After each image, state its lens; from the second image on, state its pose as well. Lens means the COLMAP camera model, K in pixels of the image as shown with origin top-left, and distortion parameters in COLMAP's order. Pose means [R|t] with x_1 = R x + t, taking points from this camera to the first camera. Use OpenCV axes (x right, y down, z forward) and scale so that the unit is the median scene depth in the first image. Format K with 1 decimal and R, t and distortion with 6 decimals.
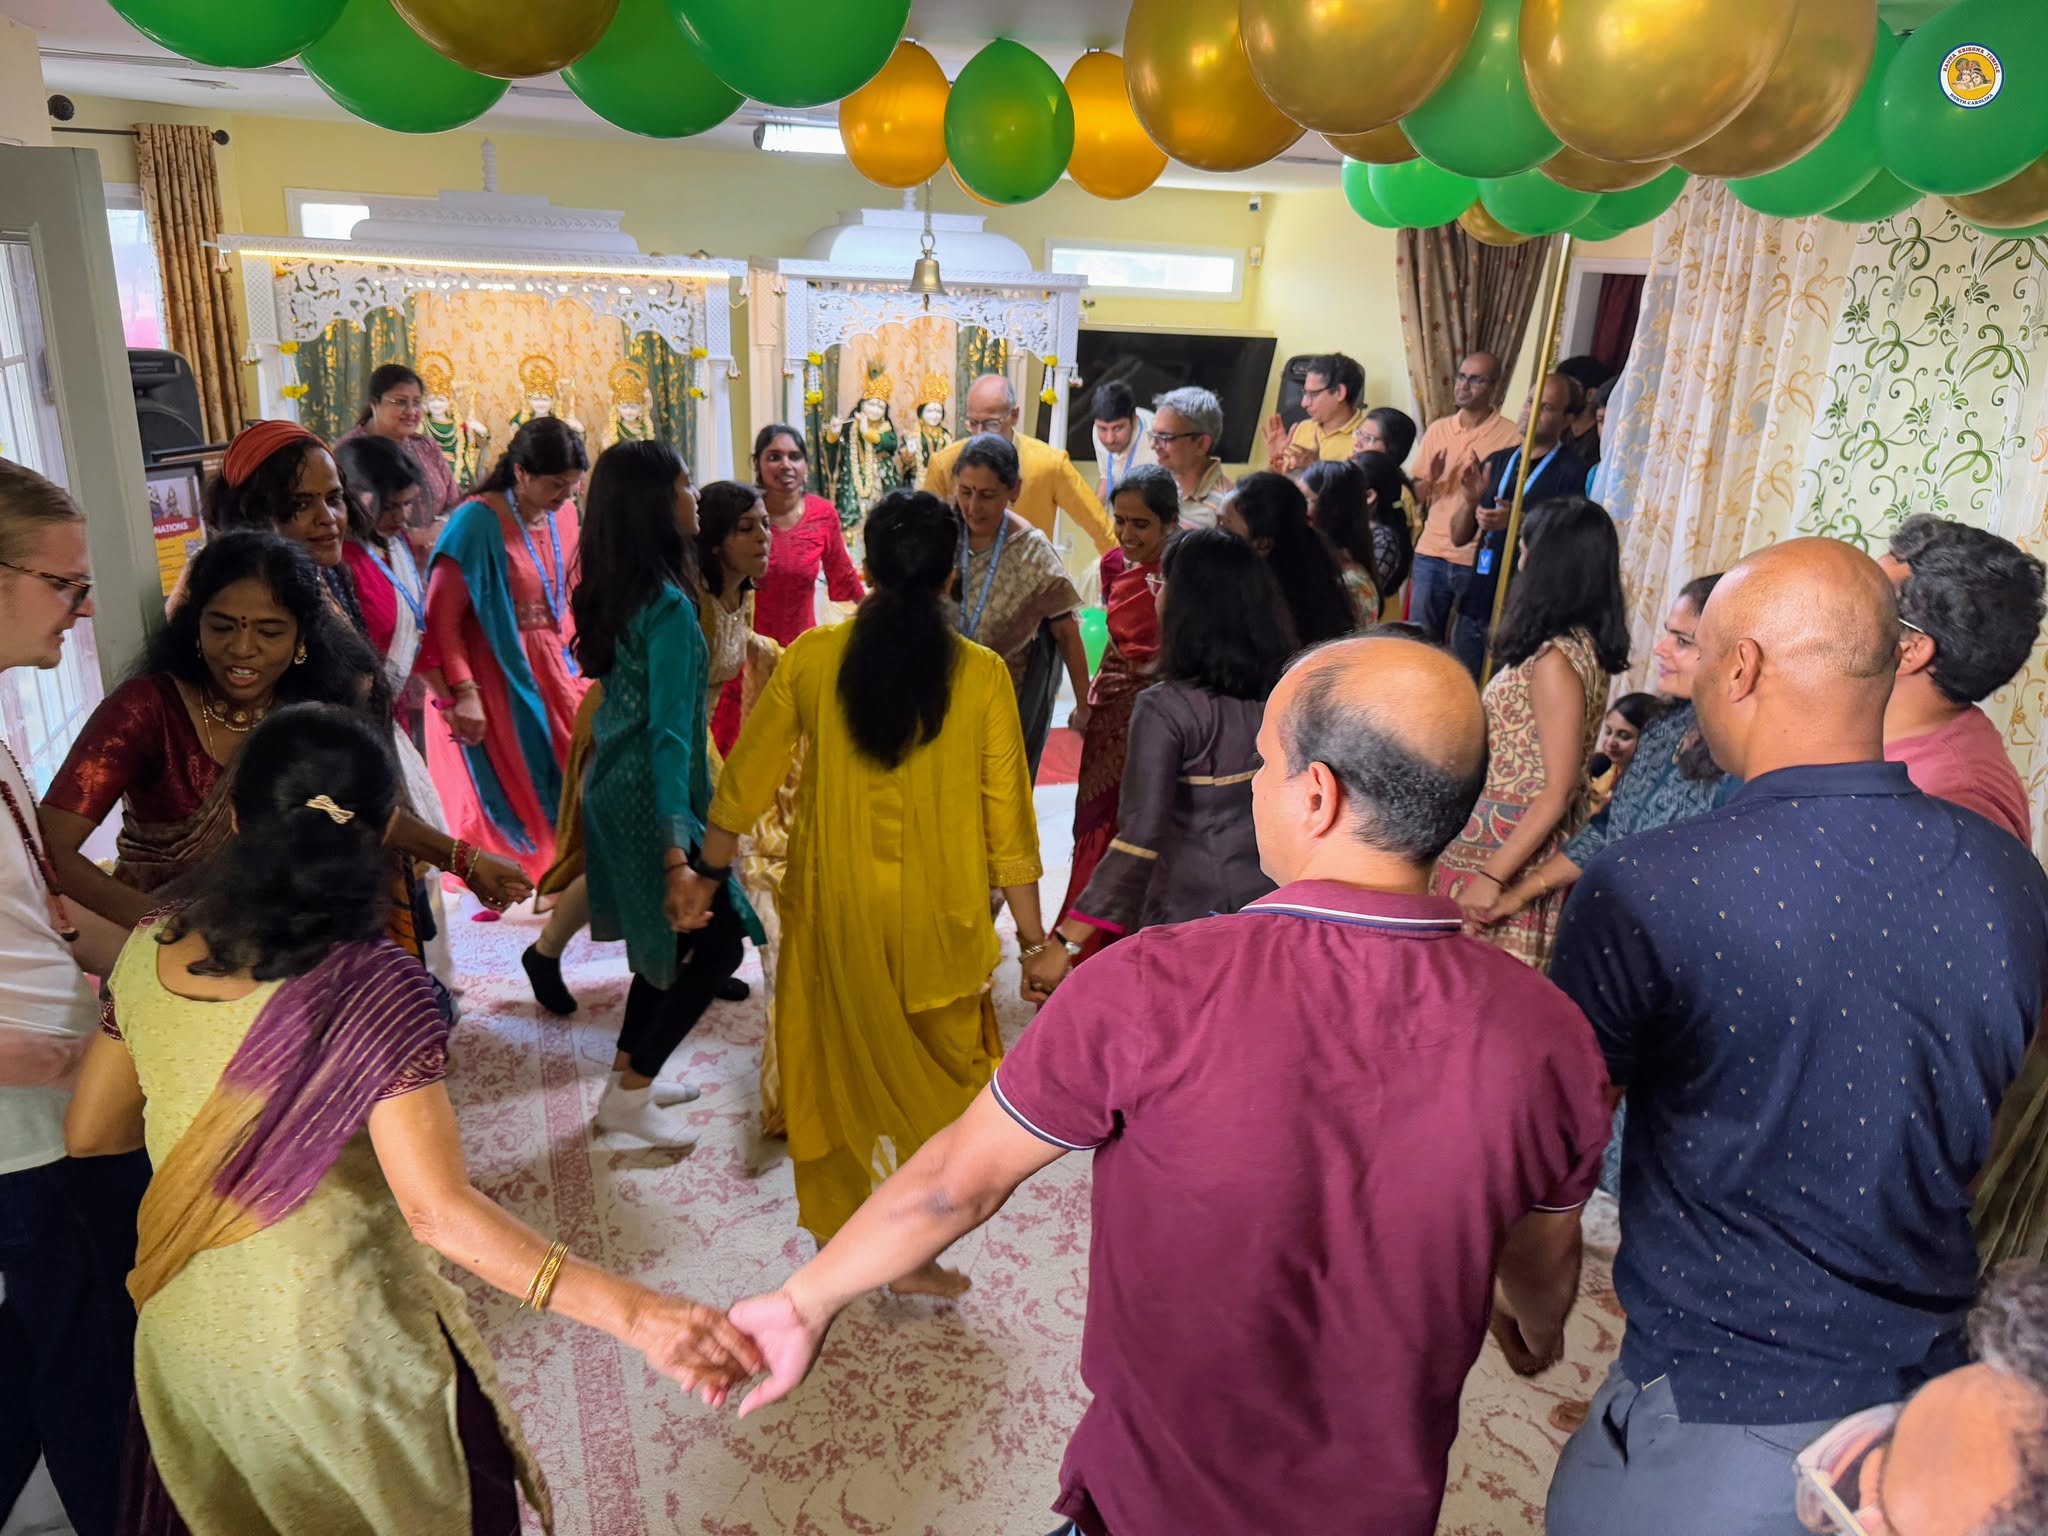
lens RADIAL K [[1415.8, 0, 1024.0], [0, 1415.8, 768.0], [0, 0, 1]] dist [0.003874, -0.000193]
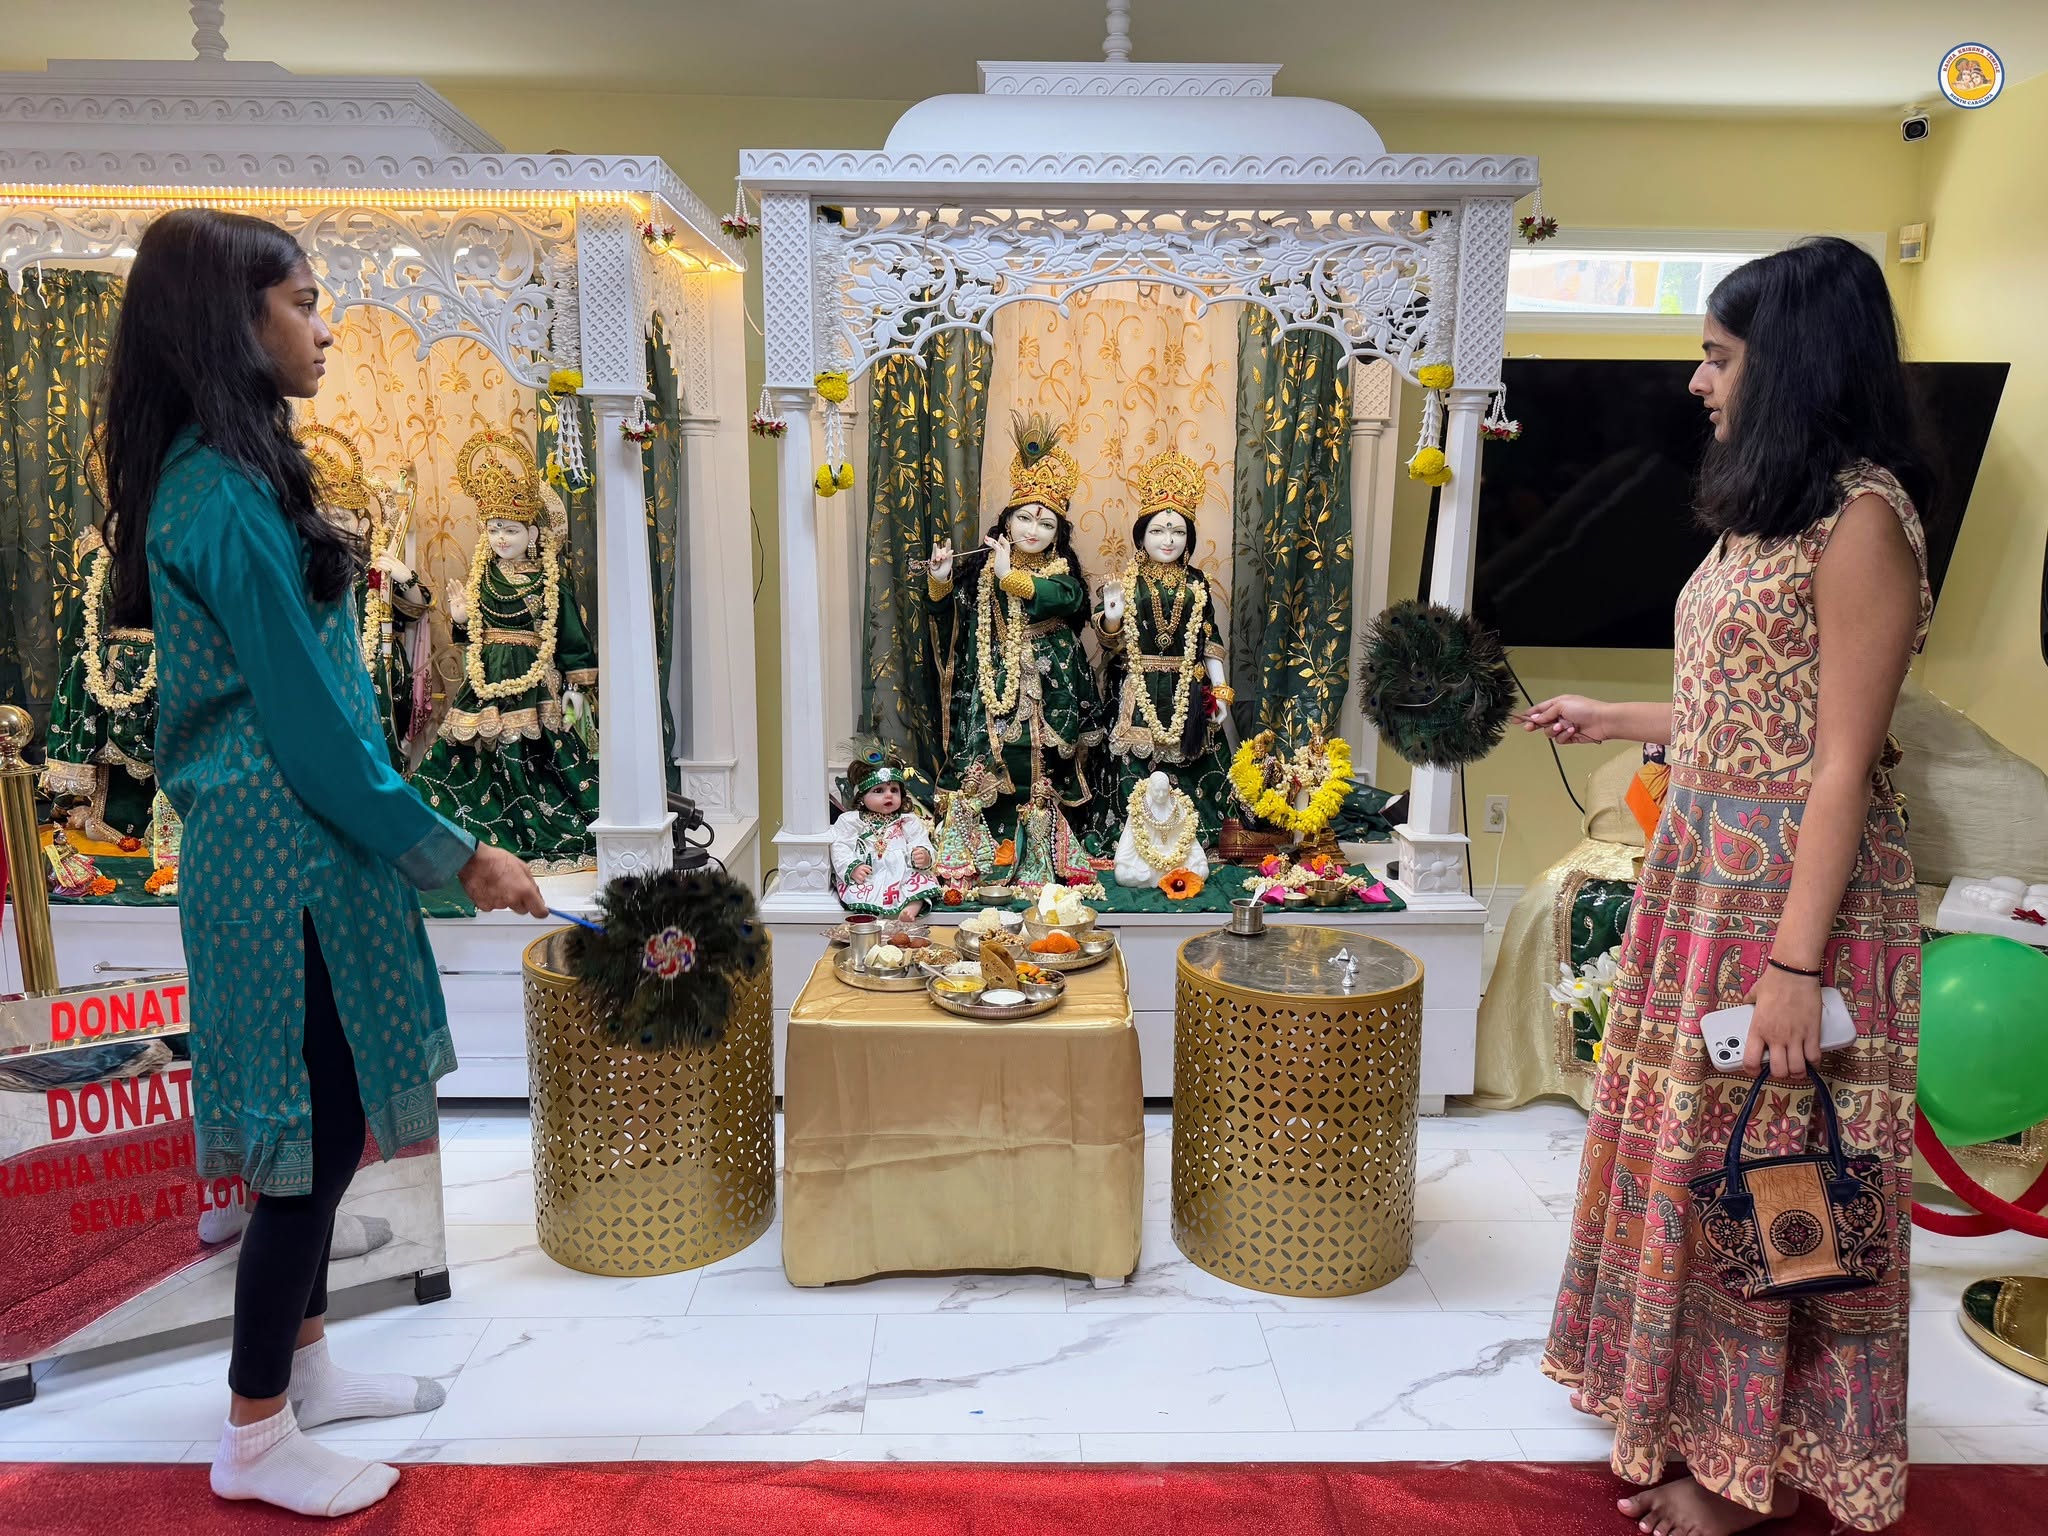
lens RADIAL K [[1250.6, 0, 1021.1], [0, 1250.6, 799.0], [0, 0, 1]] dist [0.001112, -0.000622]
pose [[0.940463, 0.026299, -0.338878, 0.030974], [-0.070921, 0.990241, -0.119974, -0.117487], [0.332416, 0.136864, 0.933149, 0.632092]]
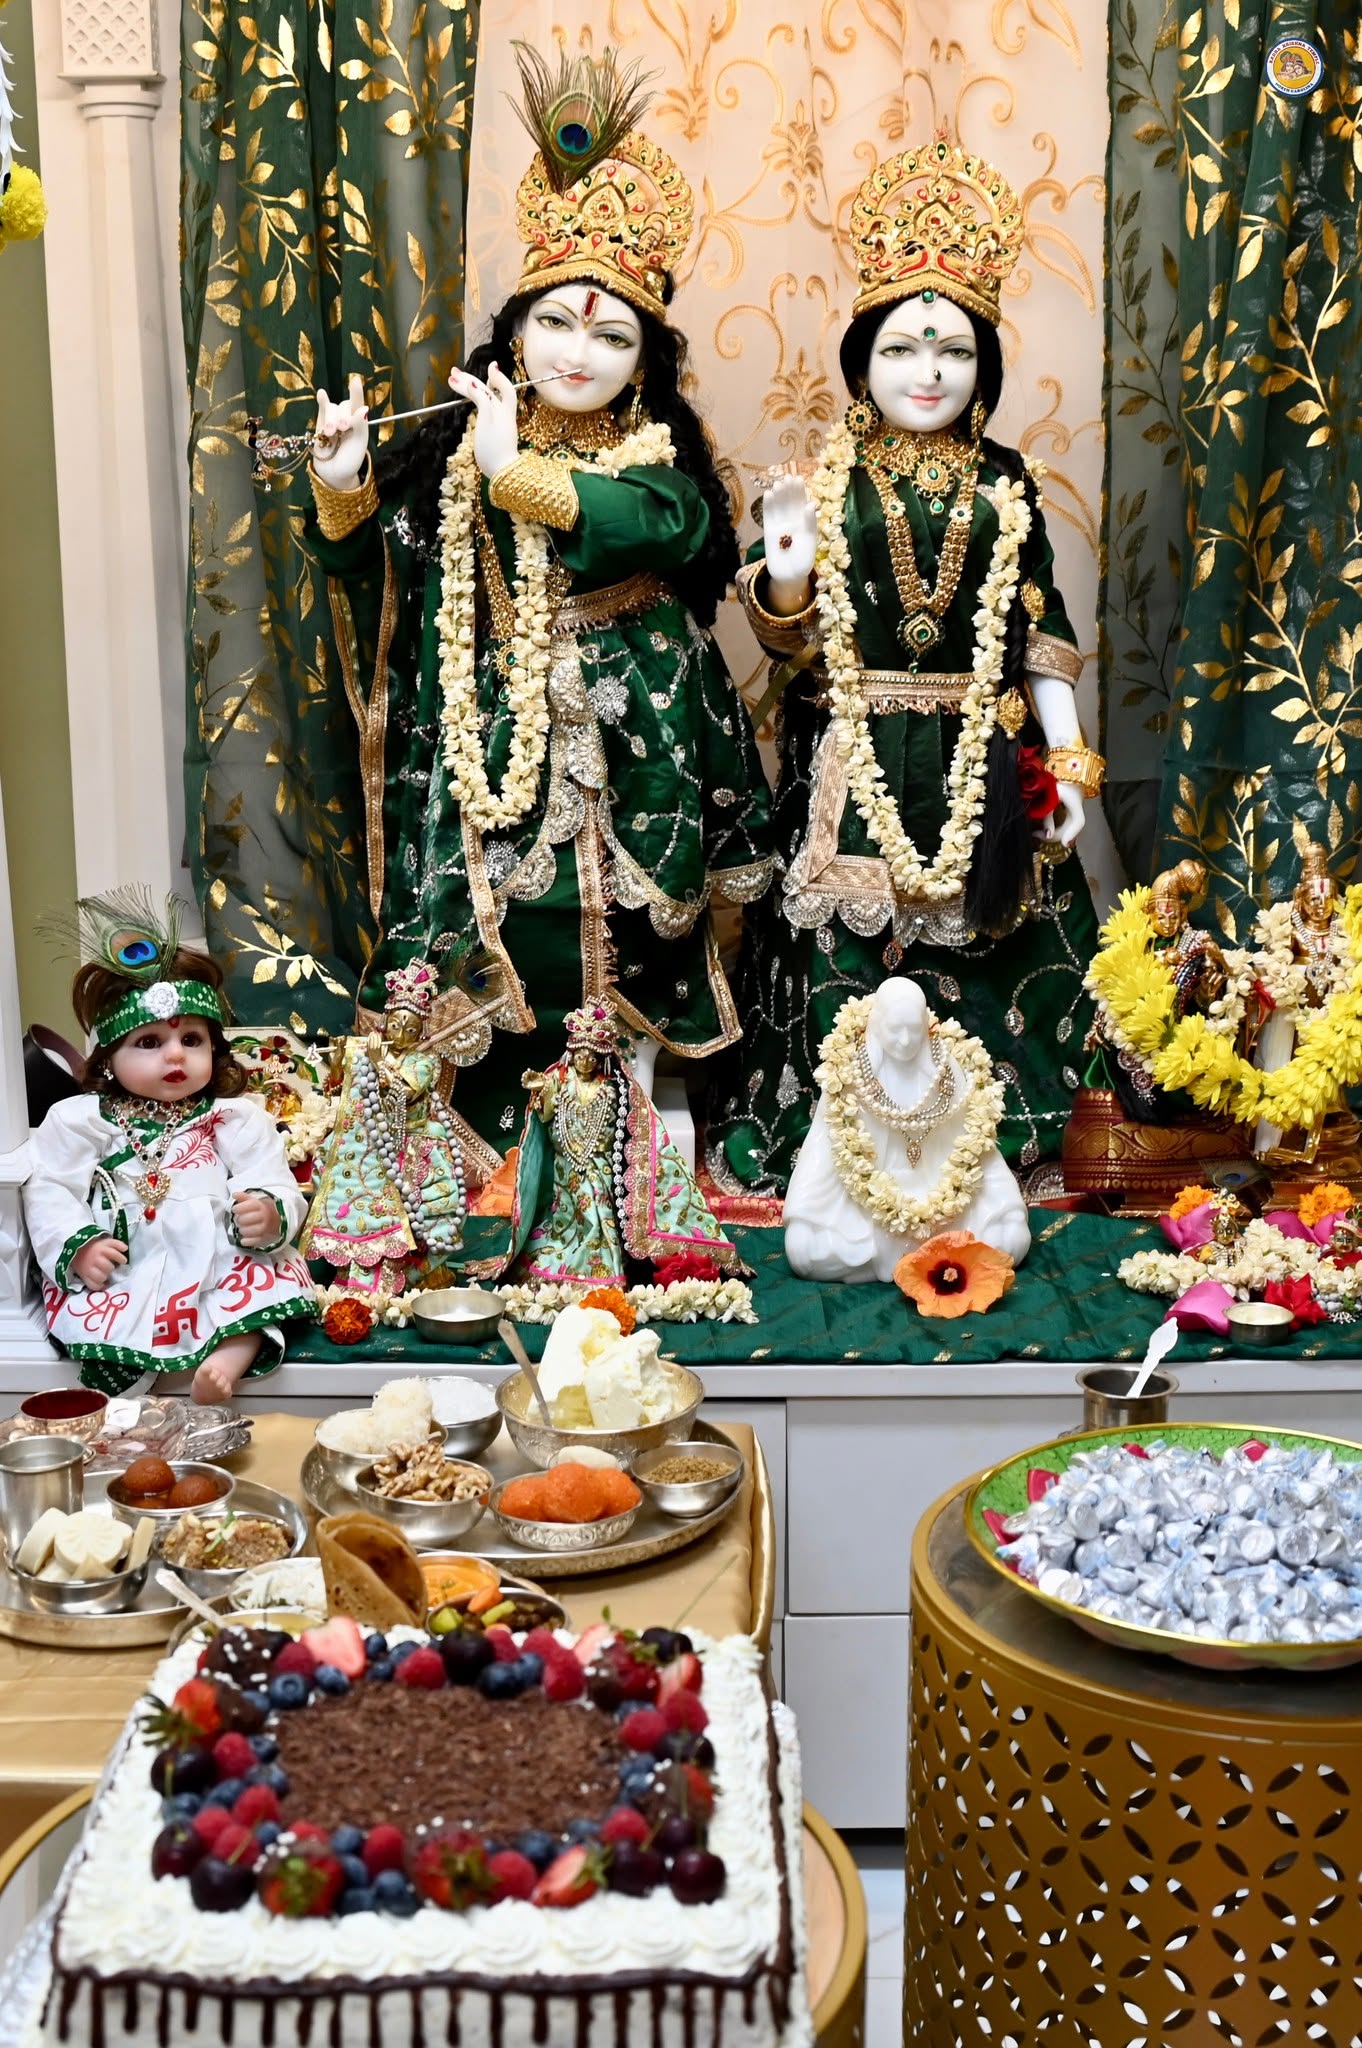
lens RADIAL K [[2381.6, 0, 681.0], [0, 2381.6, 1024.0], [0, 0, 1]] dist [-0.066081, 0.020147]
pose [[0.927381, 0.032988, -0.372662, 0.020901], [-0.066568, 0.994760, -0.077598, -0.146313], [0.368149, 0.096770, 0.924717, 0.736922]]
